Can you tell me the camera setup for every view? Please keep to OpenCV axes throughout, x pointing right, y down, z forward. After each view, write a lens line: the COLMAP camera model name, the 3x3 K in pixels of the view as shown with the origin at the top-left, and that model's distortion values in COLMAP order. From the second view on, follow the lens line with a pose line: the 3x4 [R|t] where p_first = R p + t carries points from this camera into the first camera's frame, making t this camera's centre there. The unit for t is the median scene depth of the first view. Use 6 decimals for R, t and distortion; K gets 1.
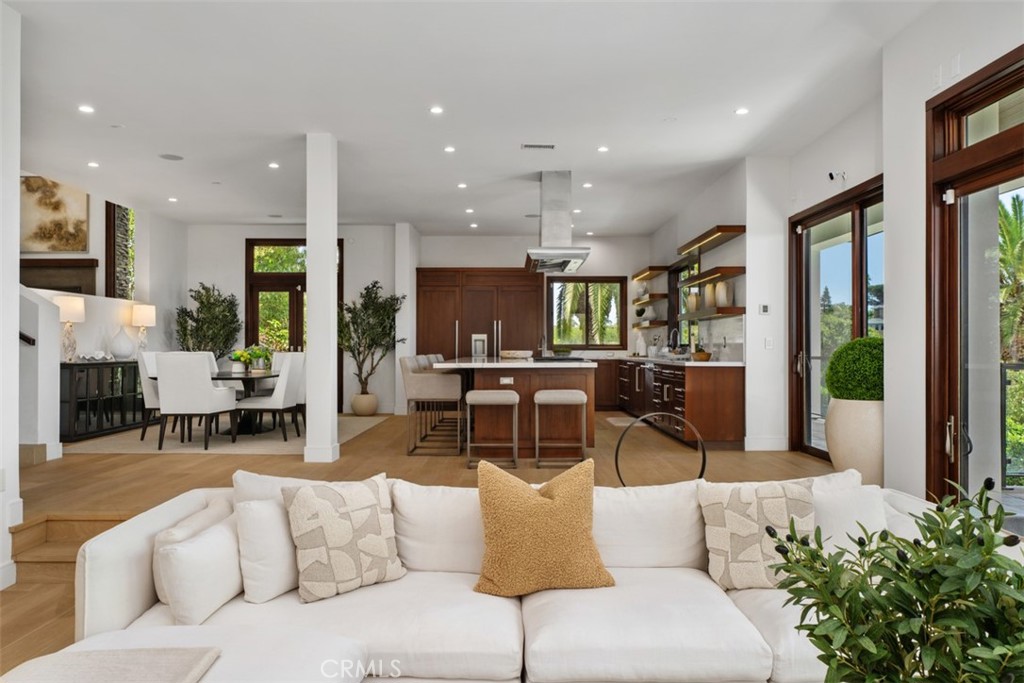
lens RADIAL K [[713.9, 0, 512.0], [0, 713.9, 341.5], [0, 0, 1]] dist [0.004935, 0.001673]
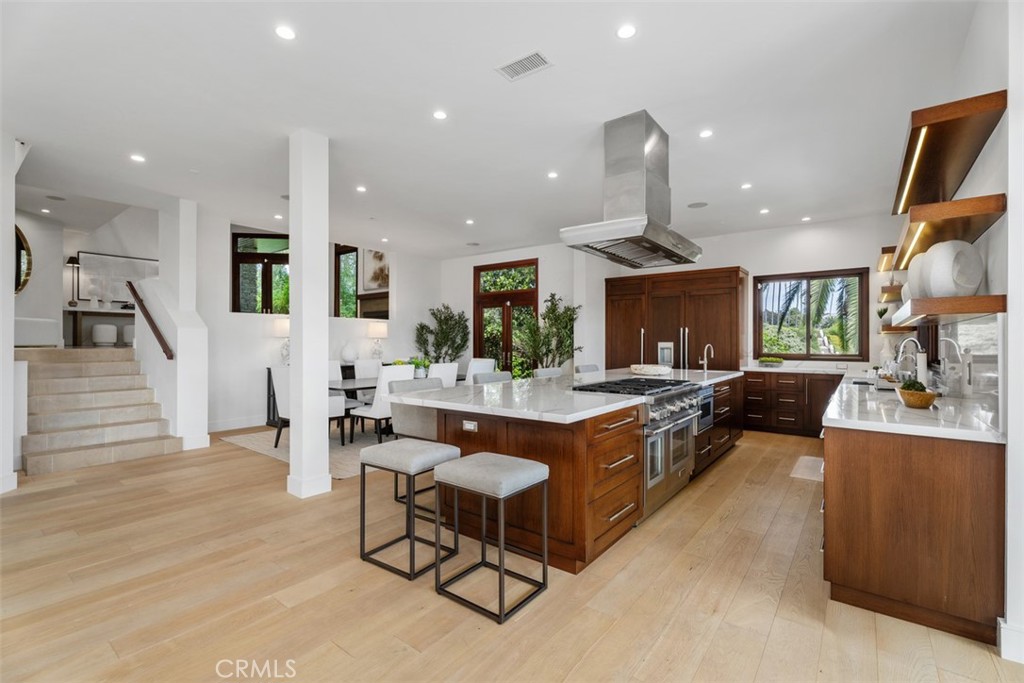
lens RADIAL K [[455.9, 0, 512.0], [0, 455.9, 341.5], [0, 0, 1]] dist [-0.002271, 0.000095]
pose [[0.790271, 0.000038, -0.612757, 0.173456], [0.004458, 0.999973, 0.005811, -0.016284], [0.612741, -0.007324, 0.790250, 0.407150]]
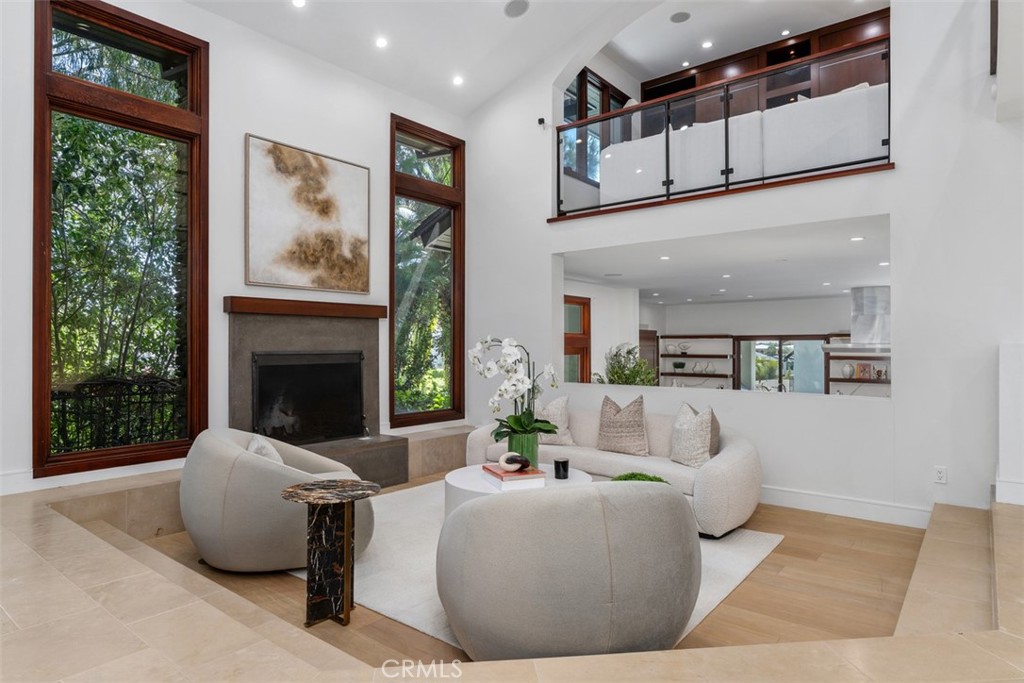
lens RADIAL K [[584.5, 0, 512.0], [0, 584.5, 341.5], [0, 0, 1]] dist [-0.037269, -0.000092]
pose [[0.618033, 0.004947, 0.786137, -0.903968], [-0.006421, 0.999979, -0.001244, -0.084922], [-0.786126, -0.004279, 0.618052, 0.602614]]
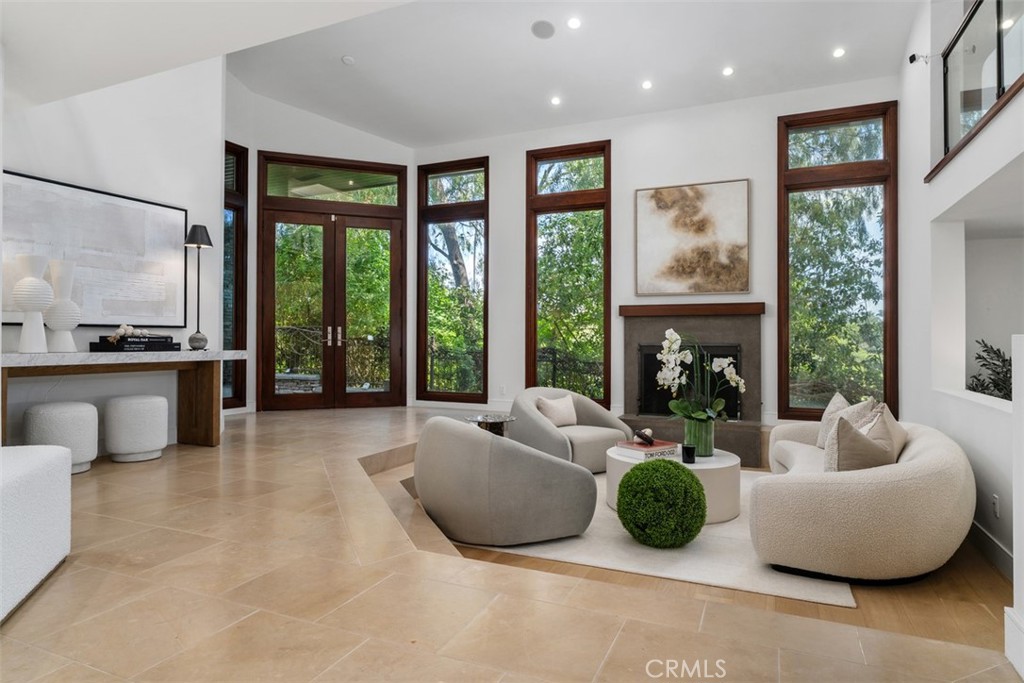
lens RADIAL K [[584.6, 0, 512.0], [0, 584.6, 341.5], [0, 0, 1]] dist [-0.044571, -0.000316]
pose [[0.915238, 0.004133, -0.402892, -0.577788], [0.001396, 0.999909, 0.013430, -0.086730], [0.402910, -0.012854, 0.915149, 0.416471]]
